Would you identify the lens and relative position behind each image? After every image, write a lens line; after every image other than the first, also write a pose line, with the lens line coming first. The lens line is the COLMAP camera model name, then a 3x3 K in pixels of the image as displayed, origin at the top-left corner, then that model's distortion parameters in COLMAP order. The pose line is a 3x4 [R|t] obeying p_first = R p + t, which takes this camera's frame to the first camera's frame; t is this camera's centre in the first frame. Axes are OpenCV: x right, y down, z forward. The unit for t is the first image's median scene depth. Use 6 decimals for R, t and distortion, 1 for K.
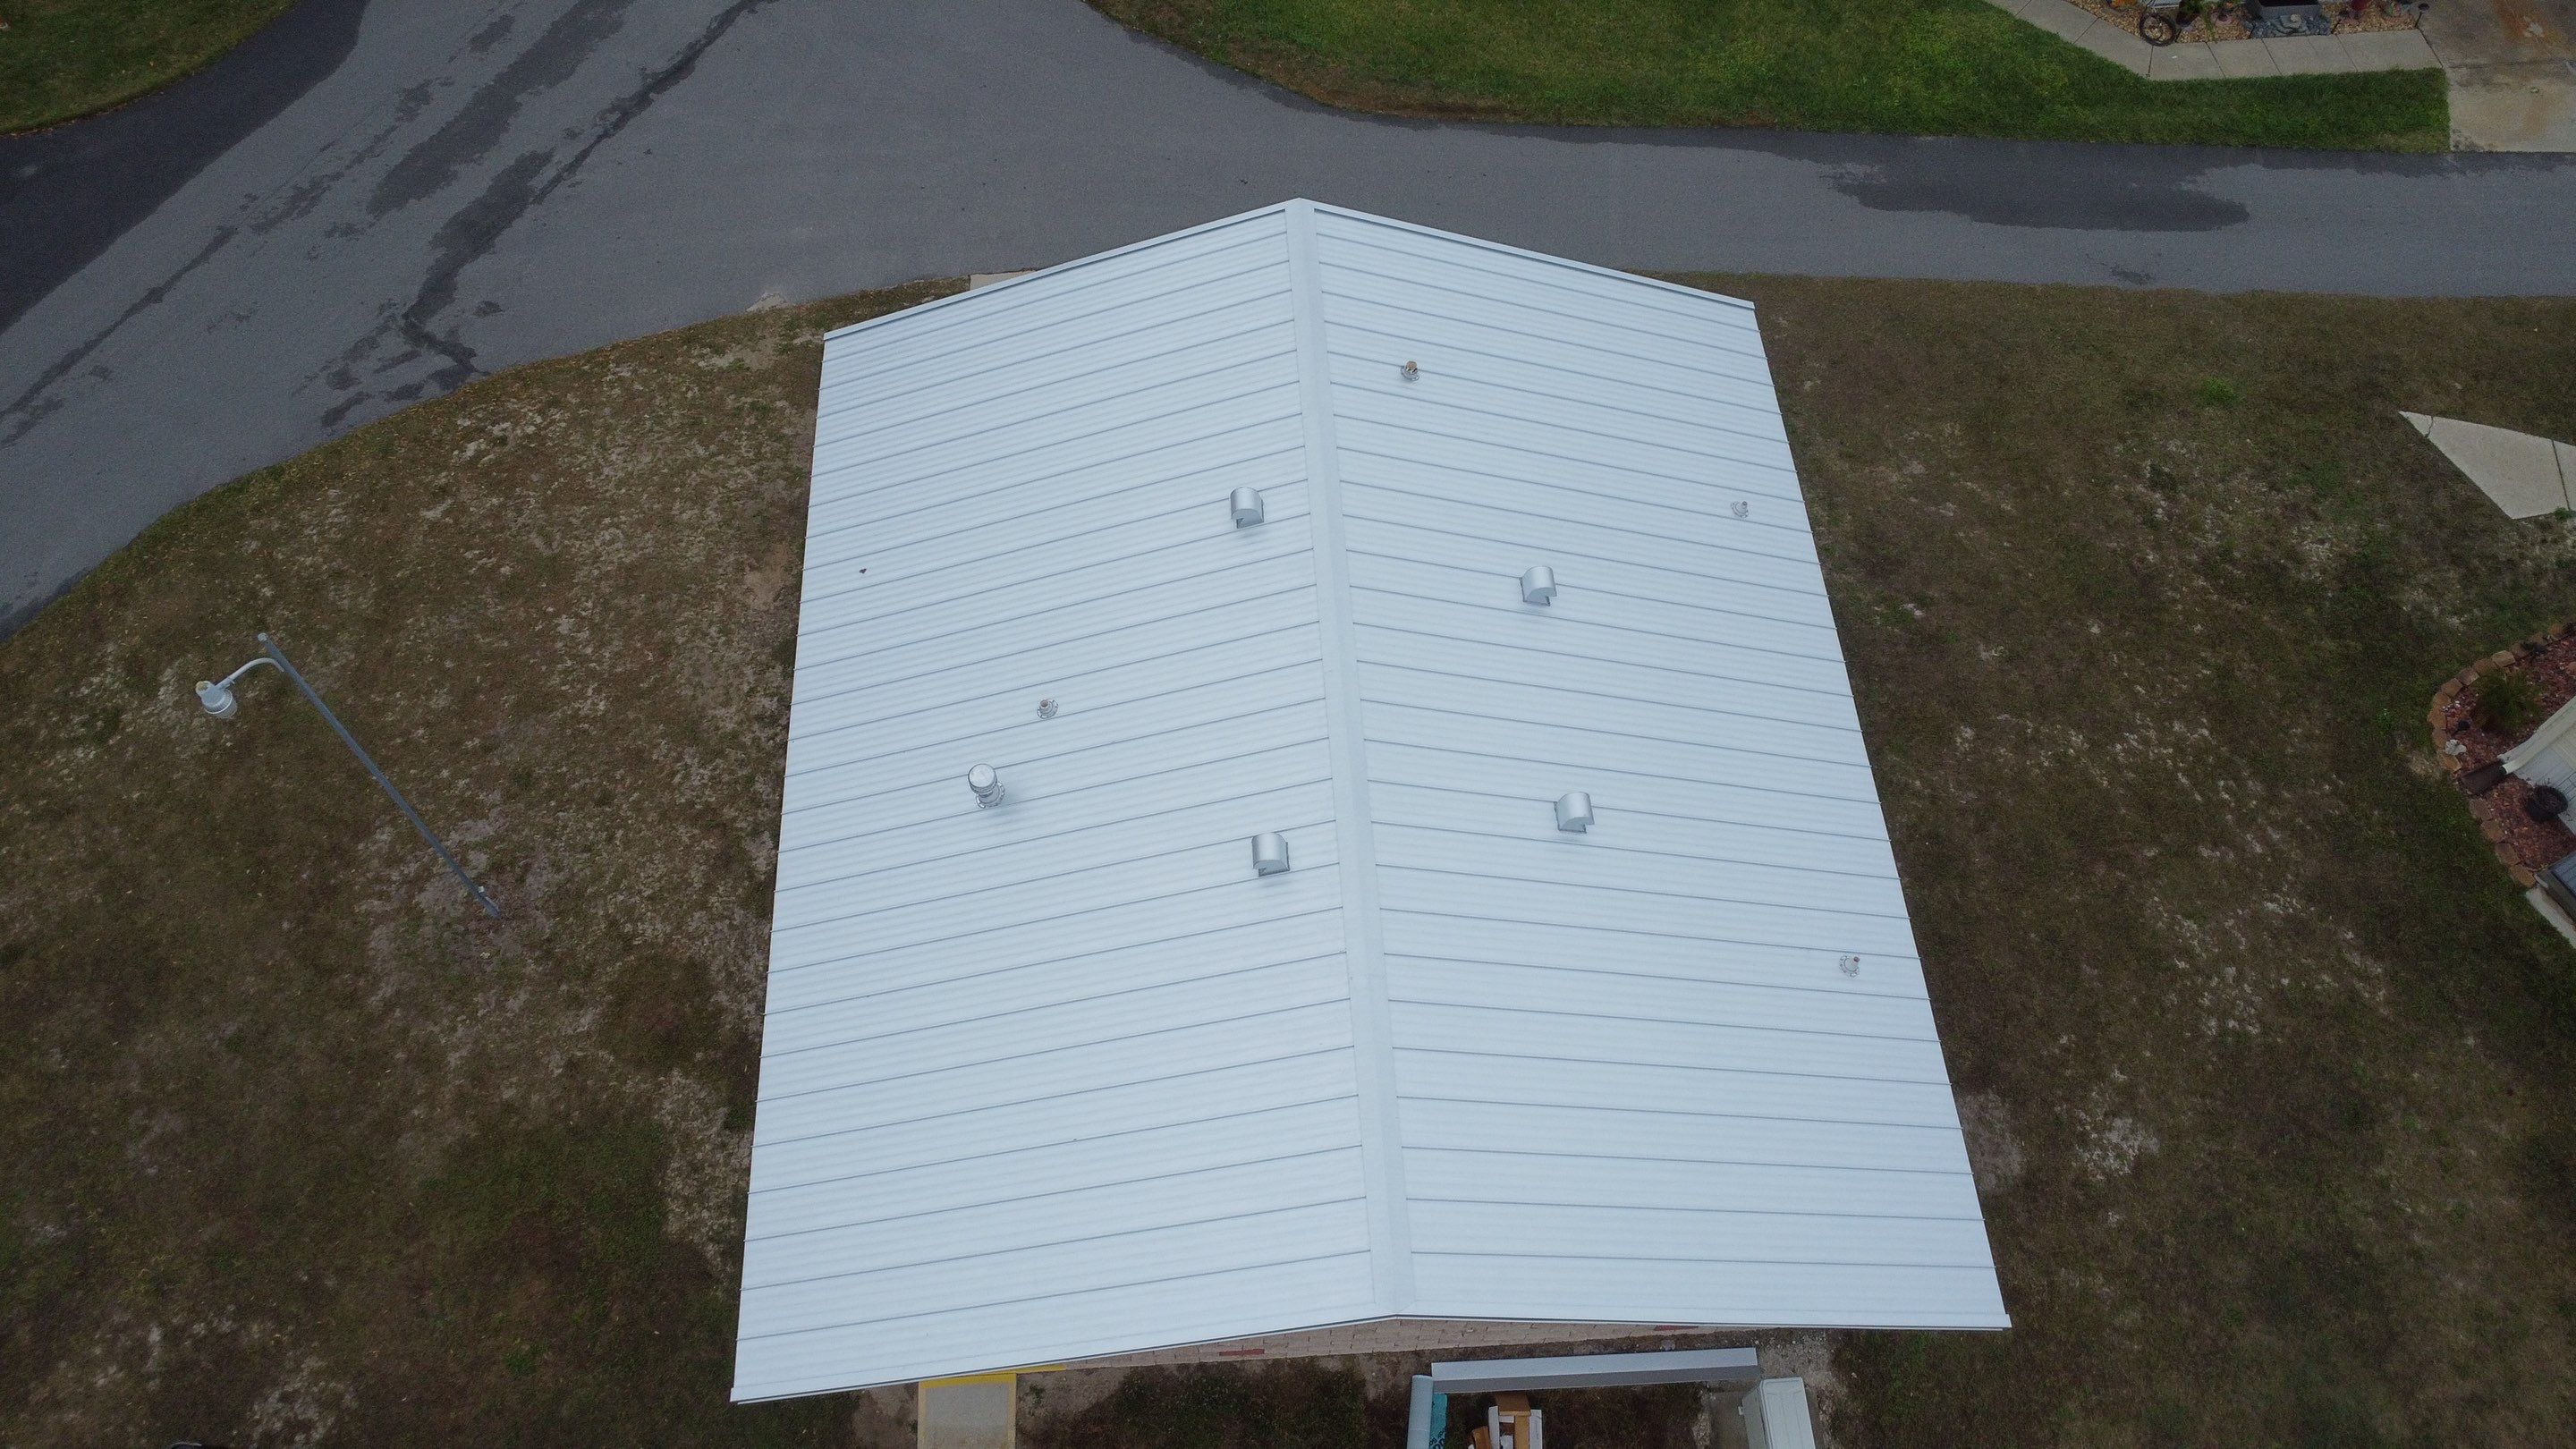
lens RADIAL K [[1858.3, 0, 1282.5], [0, 1858.3, 718.1], [0, 0, 1]] dist [-0.041285, 0.003659]
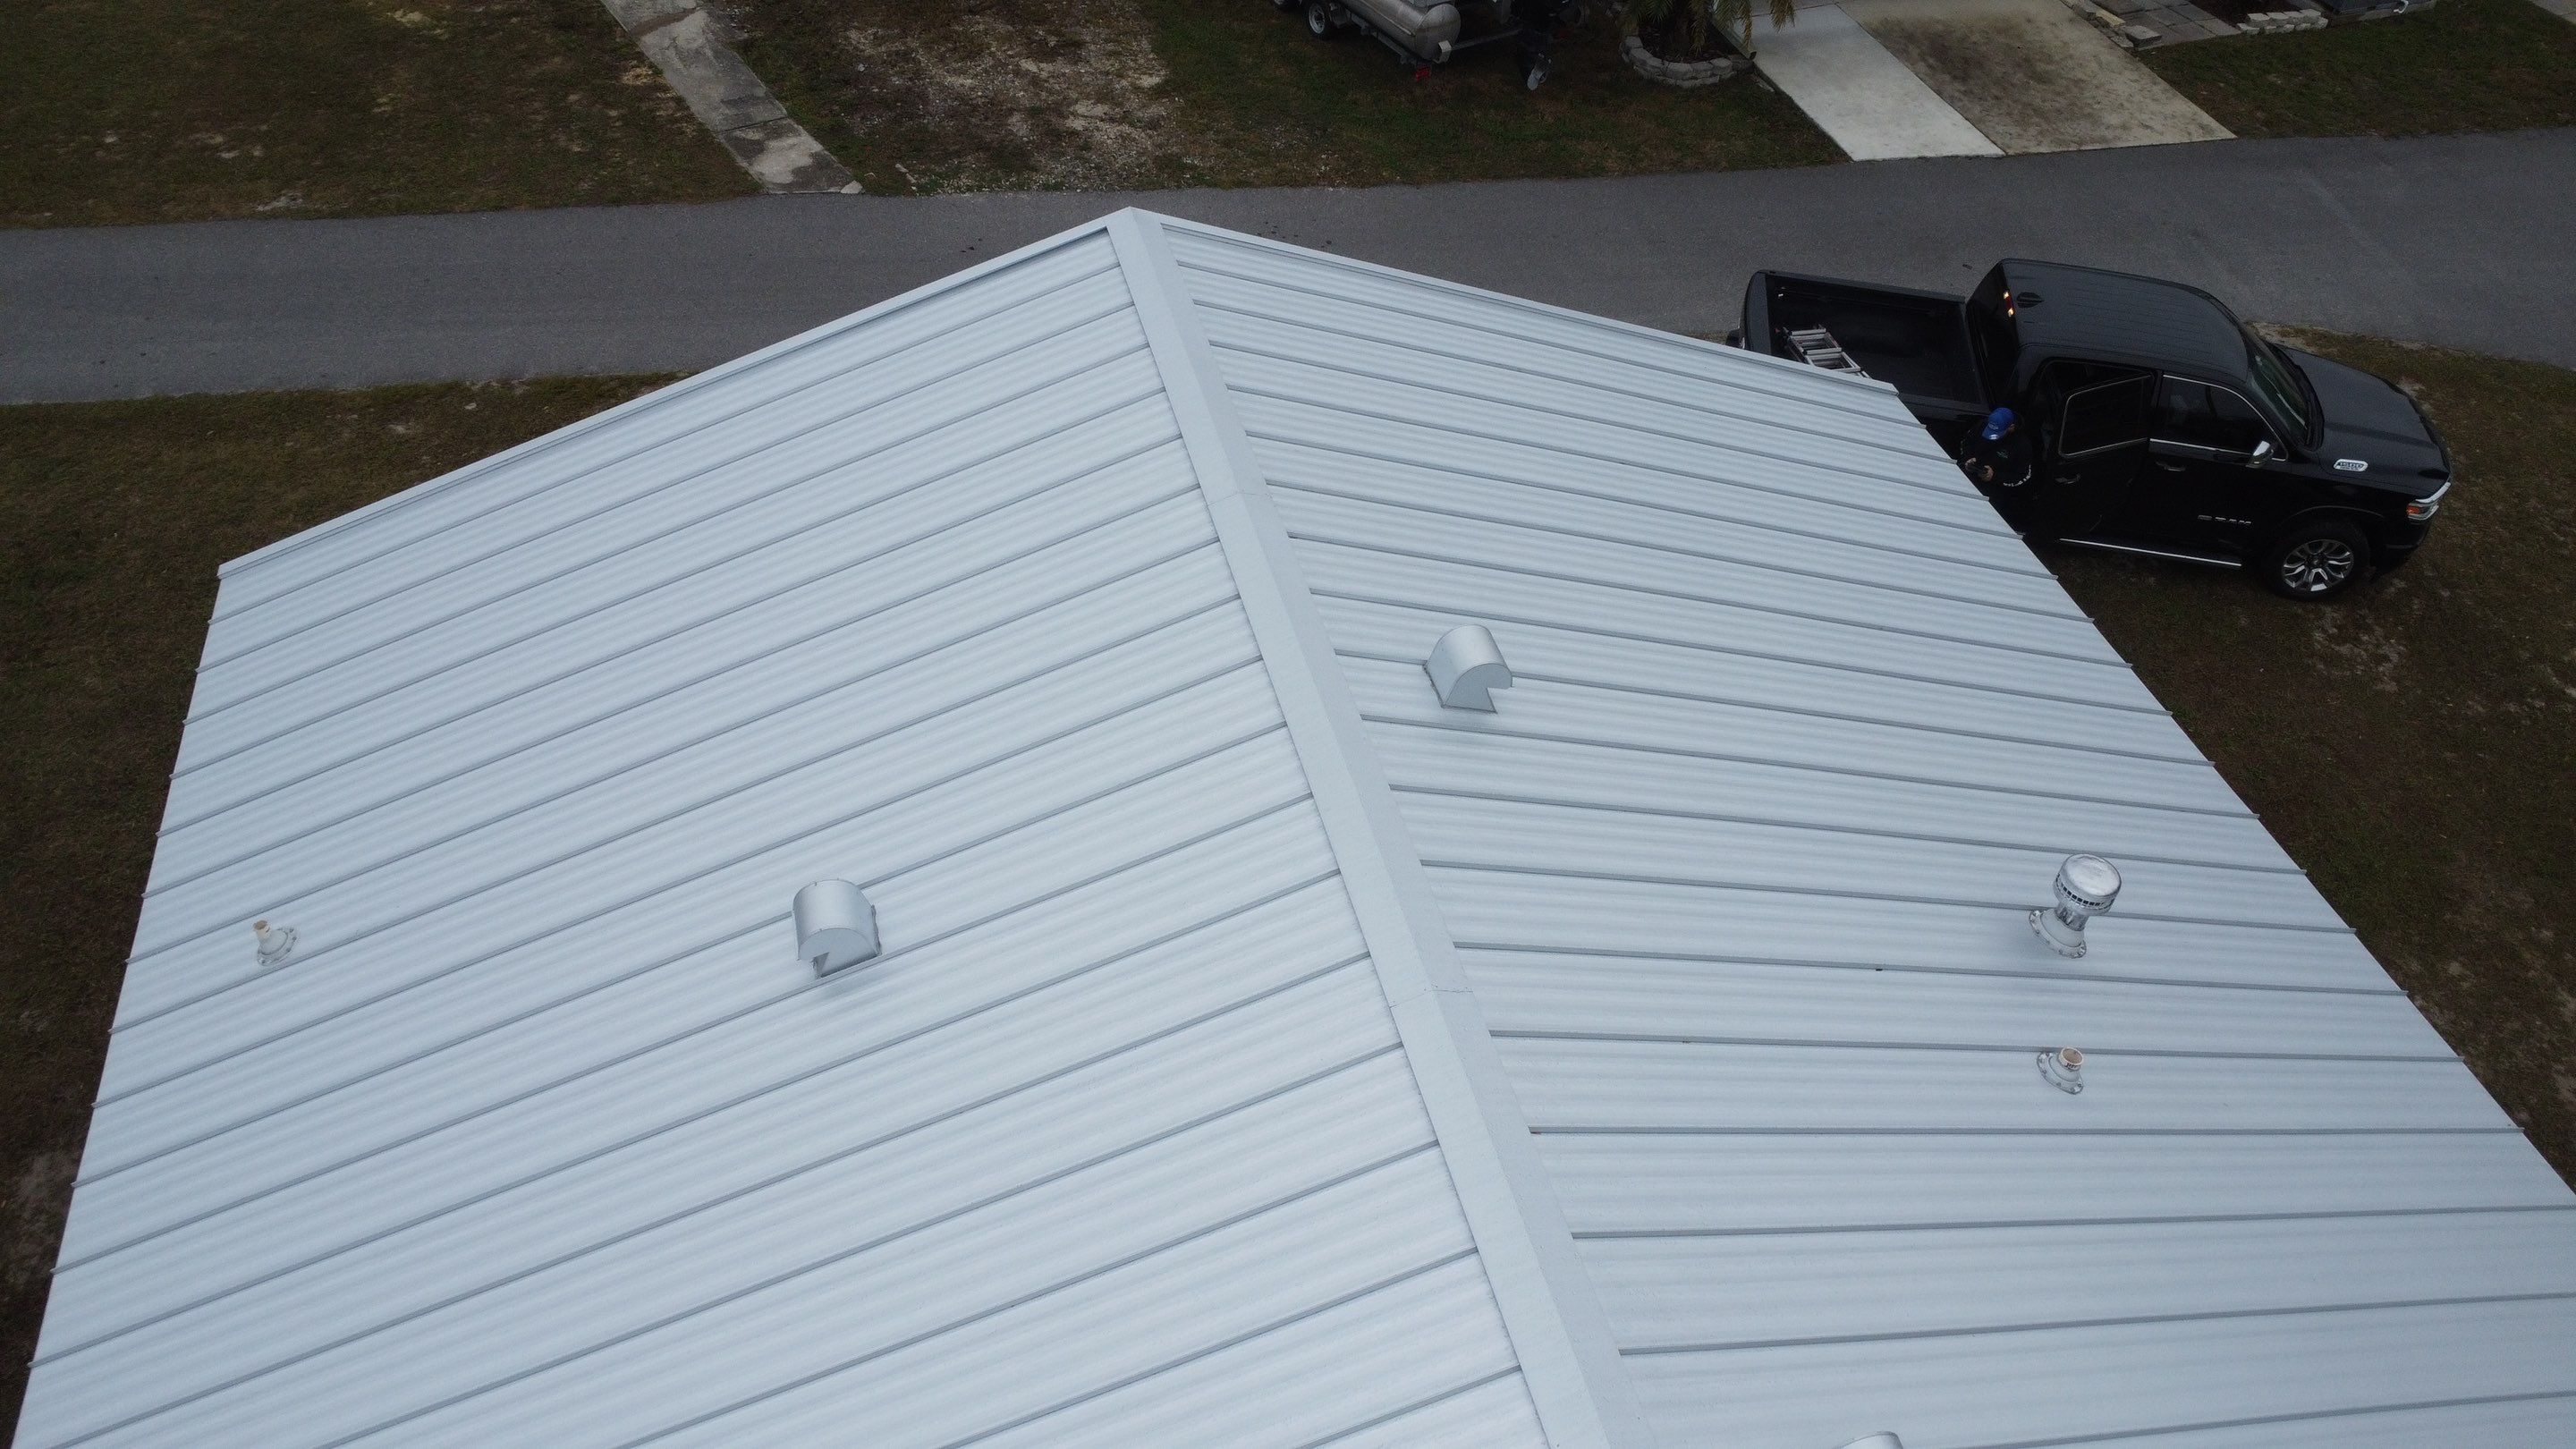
lens RADIAL K [[1858.3, 0, 1302.8], [0, 1858.3, 750.9], [0, 0, 1]] dist [-0.041285, 0.003659]
pose [[-0.979884, 0.085380, -0.180383, 0.089100], [-0.194872, -0.214411, 0.957106, -0.286771], [0.043042, 0.973005, 0.226736, 0.644477]]
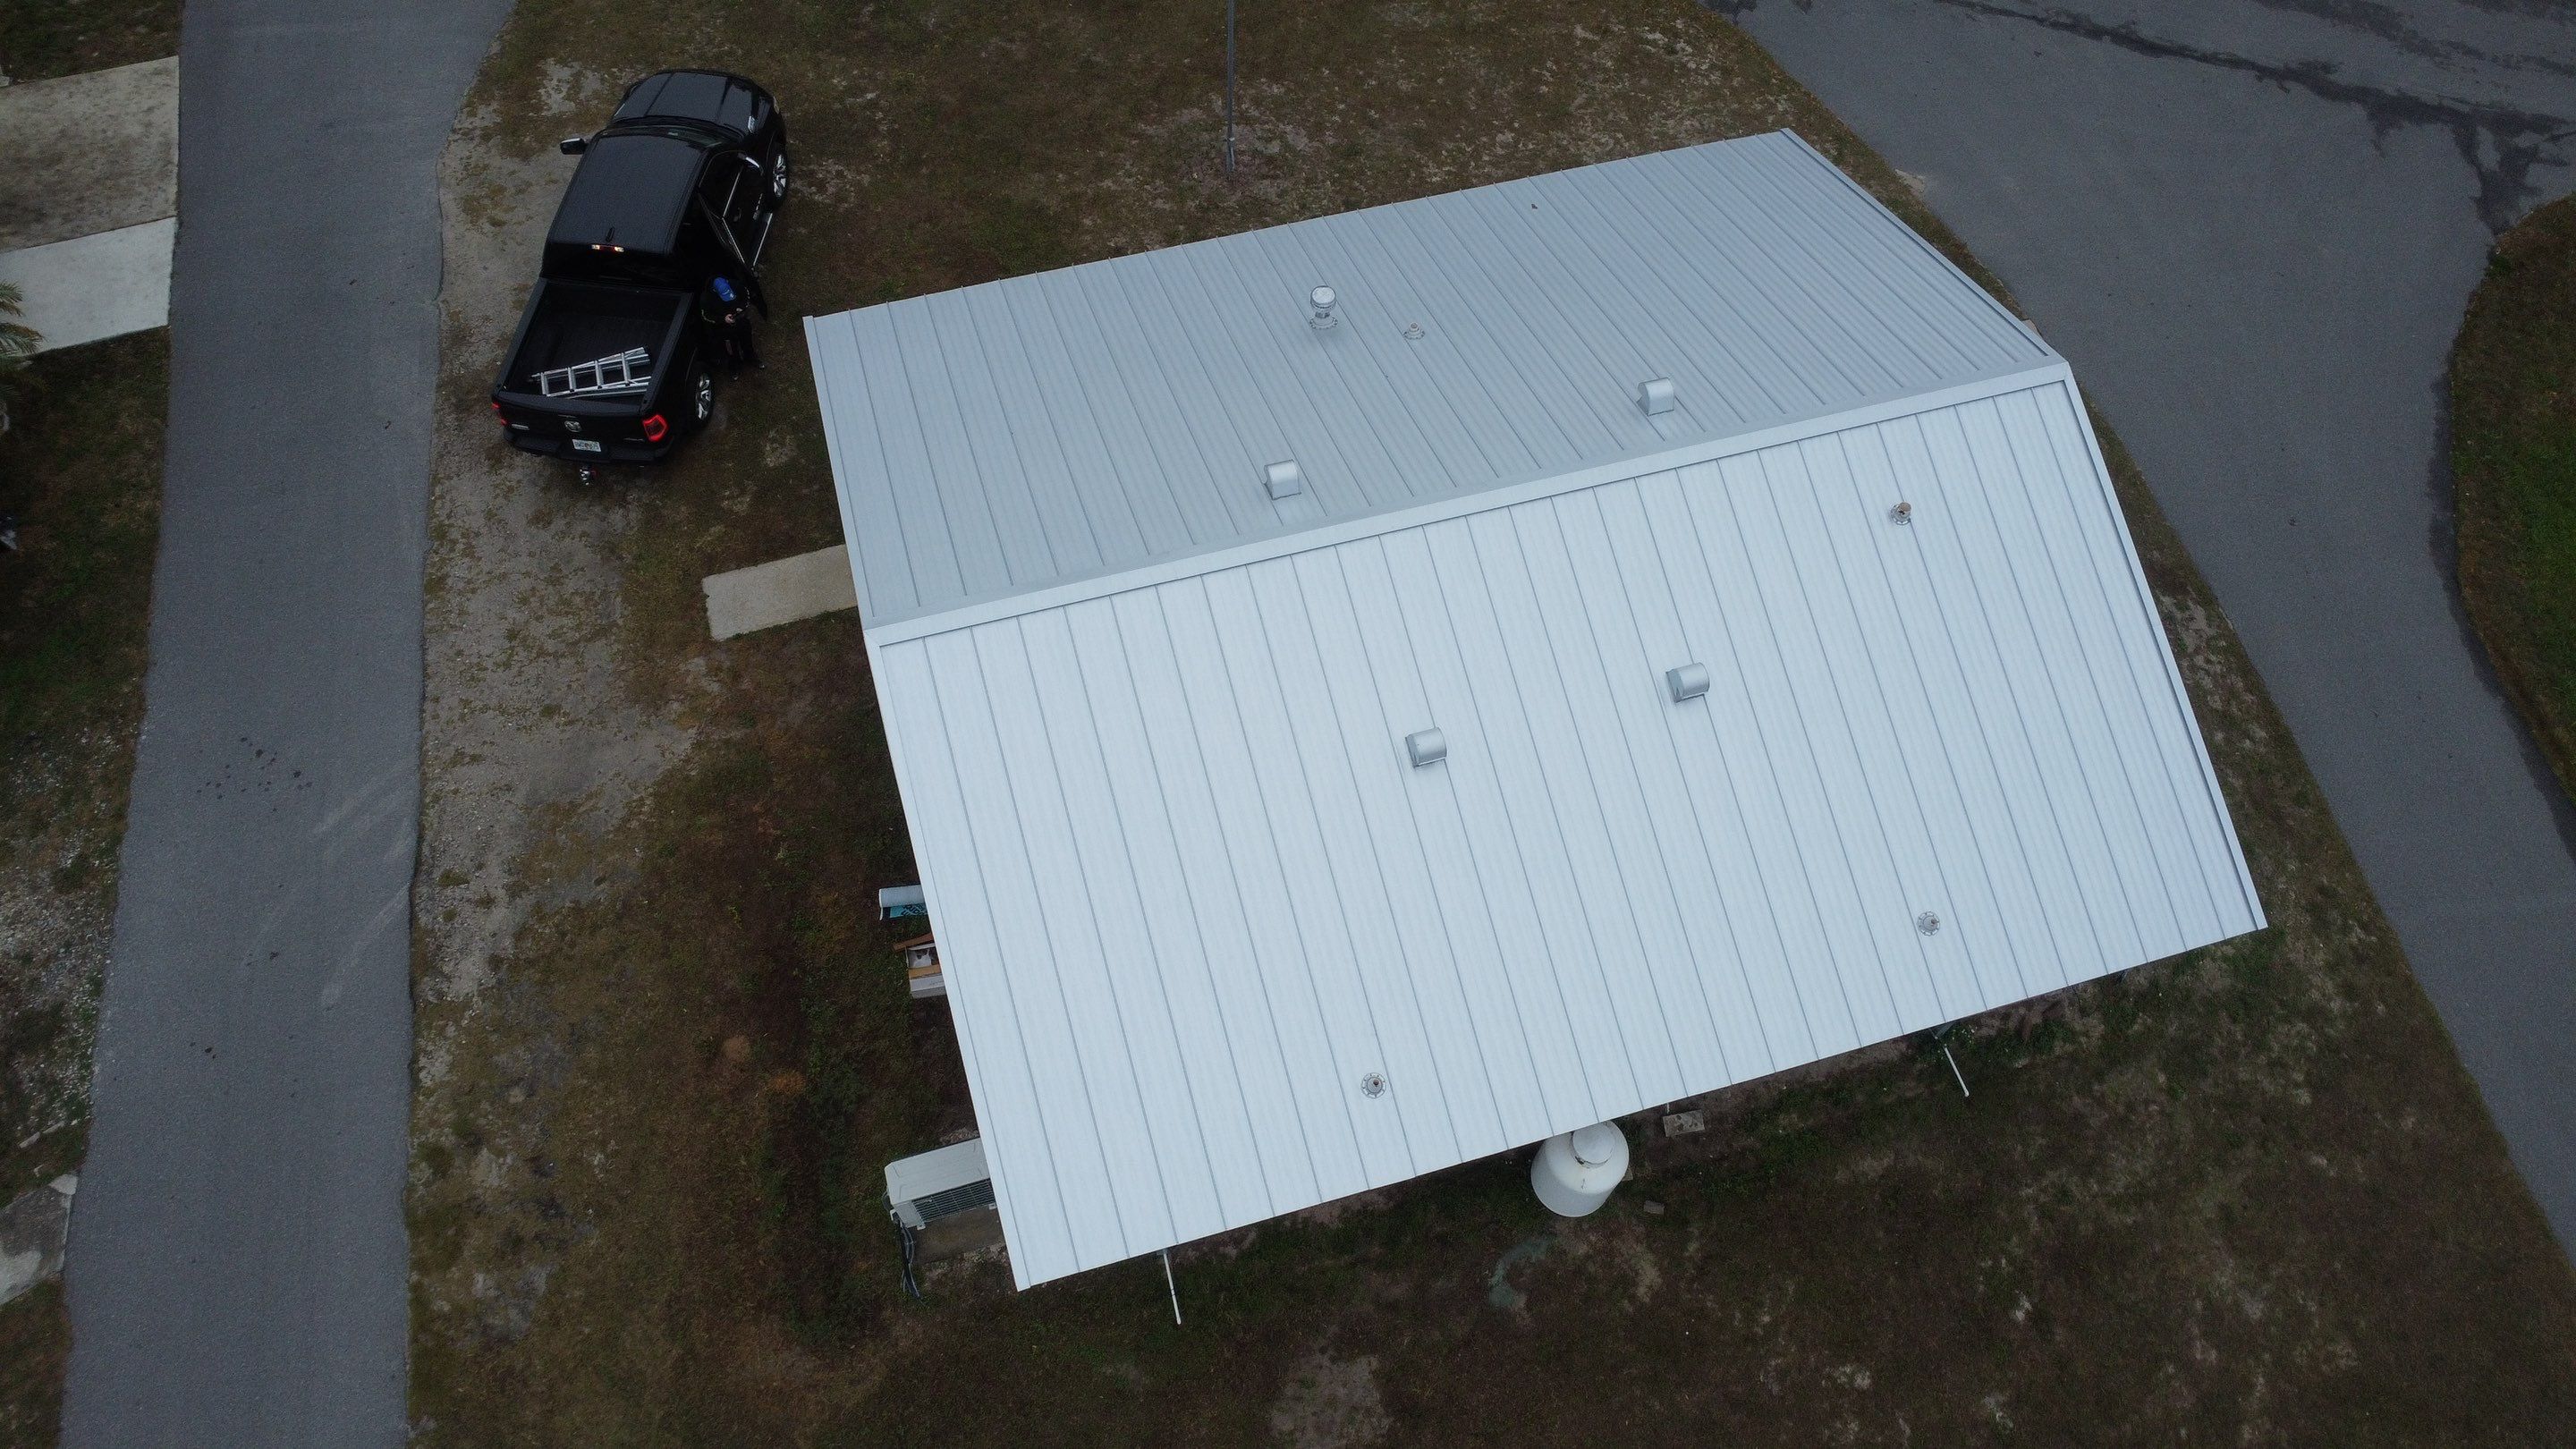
lens RADIAL K [[1858.3, 0, 1287.7], [0, 1858.3, 712.0], [0, 0, 1]] dist [-0.041285, 0.003659]
pose [[0.229859, 0.837157, -0.496319, 0.450520], [-0.849086, 0.421731, 0.318112, -0.150988], [0.475623, 0.348297, 0.807757, 0.130872]]
